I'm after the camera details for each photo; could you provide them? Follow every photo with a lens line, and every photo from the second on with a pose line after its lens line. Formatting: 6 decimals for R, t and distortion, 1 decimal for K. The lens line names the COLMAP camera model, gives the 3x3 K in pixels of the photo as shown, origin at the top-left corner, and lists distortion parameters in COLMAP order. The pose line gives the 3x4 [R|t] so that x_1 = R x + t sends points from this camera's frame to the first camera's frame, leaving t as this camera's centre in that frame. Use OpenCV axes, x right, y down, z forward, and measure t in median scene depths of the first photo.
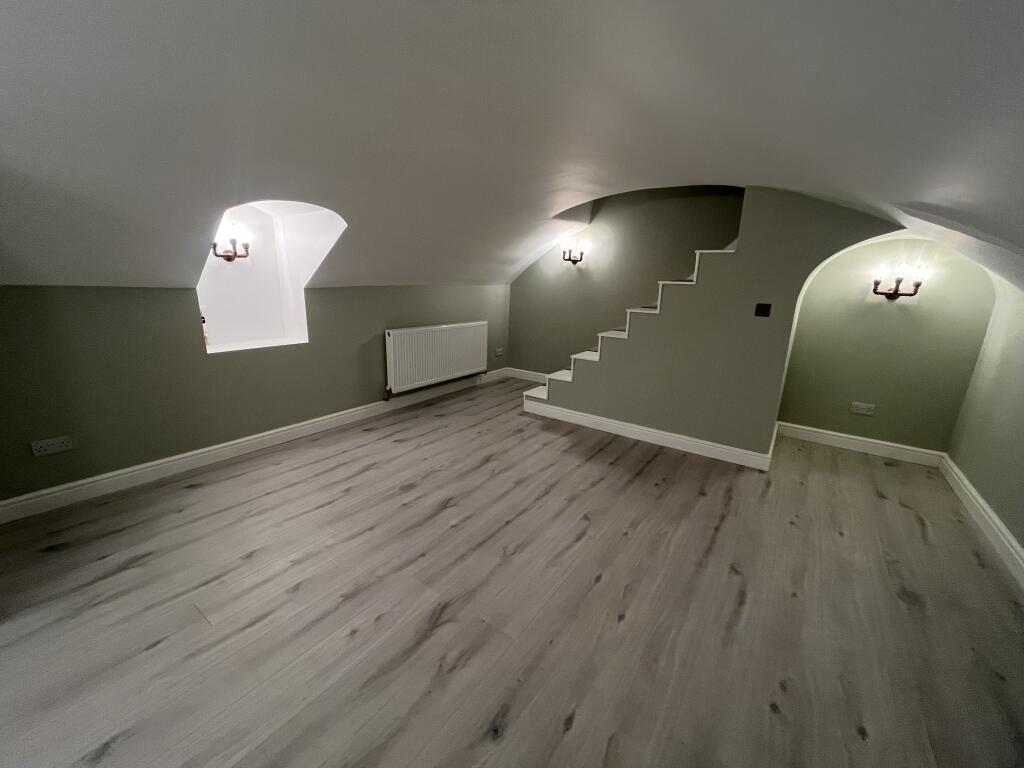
lens RADIAL K [[413.9, 0, 512.9], [0, 413.9, 384.3], [0, 0, 1]] dist [-0.002166, 0.000057]
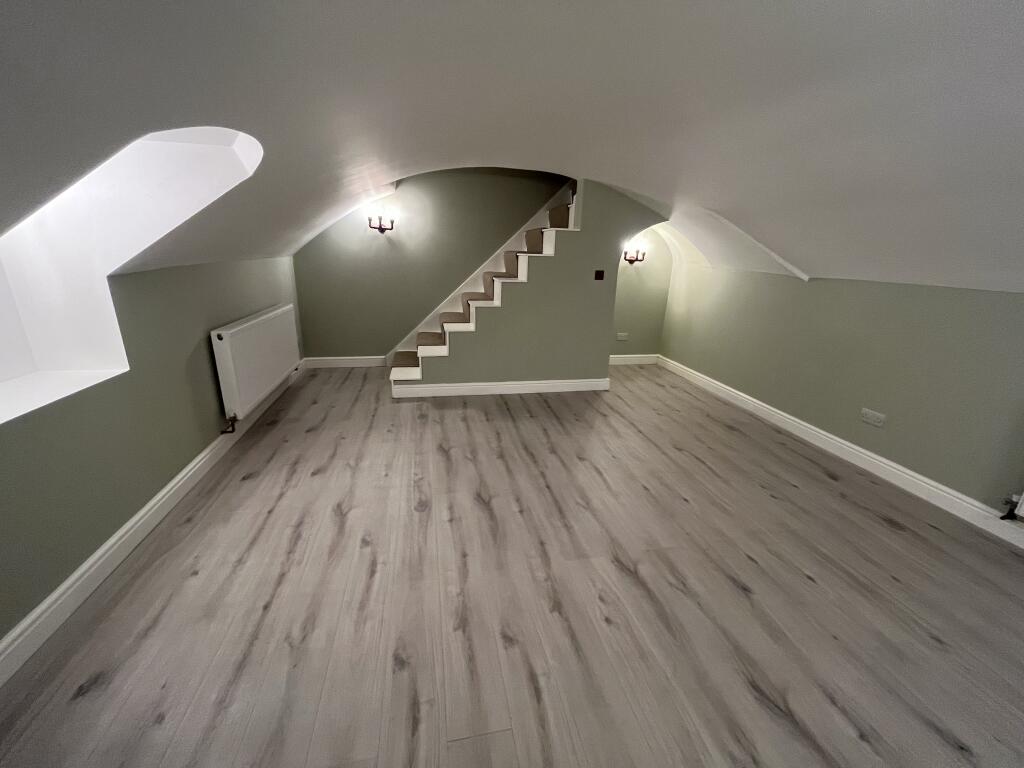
lens RADIAL K [[413.9, 0, 512.9], [0, 413.9, 384.3], [0, 0, 1]] dist [-0.002166, 0.000057]
pose [[0.679216, -0.232006, 0.696304, -0.550657], [0.173687, 0.972584, 0.154638, -0.078605], [-0.713091, 0.015906, 0.700891, 0.220880]]
